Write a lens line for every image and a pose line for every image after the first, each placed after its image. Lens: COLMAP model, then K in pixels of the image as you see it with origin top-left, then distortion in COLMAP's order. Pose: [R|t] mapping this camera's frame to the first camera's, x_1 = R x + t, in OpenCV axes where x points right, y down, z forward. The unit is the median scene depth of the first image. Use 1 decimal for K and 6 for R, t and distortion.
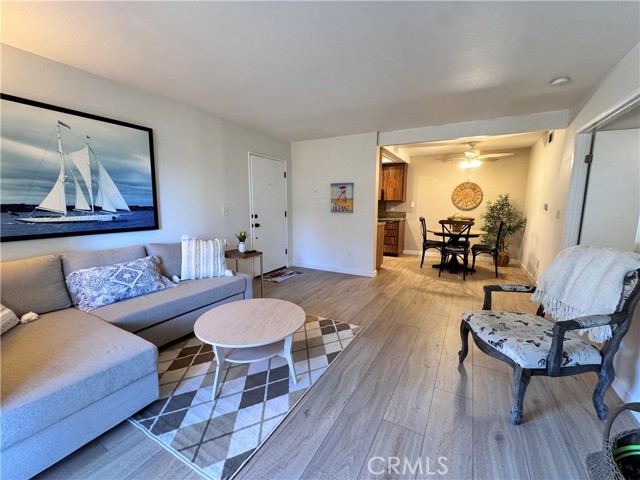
lens RADIAL K [[268.4, 0, 320.0], [0, 268.4, 240.0], [0, 0, 1]] dist [-0.001222, -0.000157]
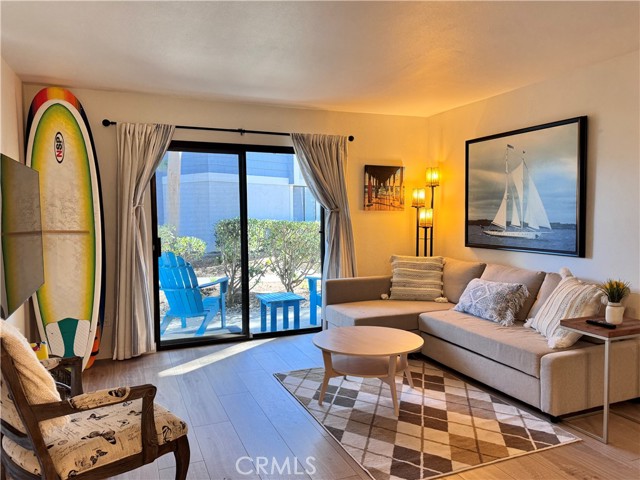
lens RADIAL K [[487.2, 0, 320.0], [0, 487.2, 240.0], [0, 0, 1]] dist [0.149216, -0.273935]
pose [[-0.618253, 0.046005, -0.784632, 0.849123], [-0.098729, 0.985833, 0.135595, -0.199767], [0.779754, 0.161298, -0.604952, 1.304803]]
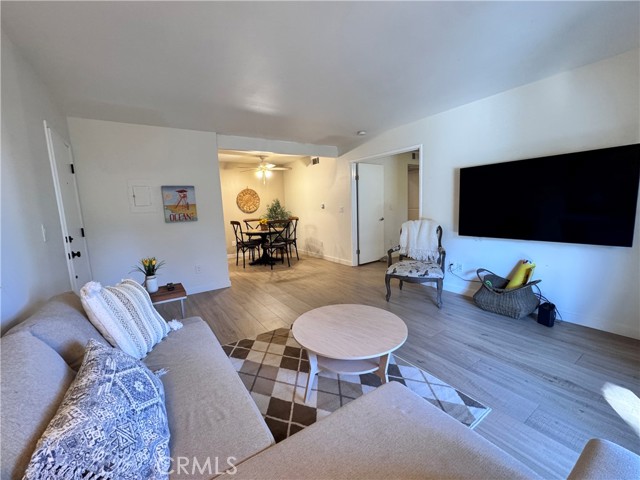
lens RADIAL K [[268.4, 0, 320.0], [0, 268.4, 240.0], [0, 0, 1]] dist [-0.001222, -0.000157]
pose [[0.455520, -0.140627, 0.879048, -0.754596], [0.162741, 0.983959, 0.073078, -0.064808], [-0.875224, 0.109769, 0.471098, 0.421157]]
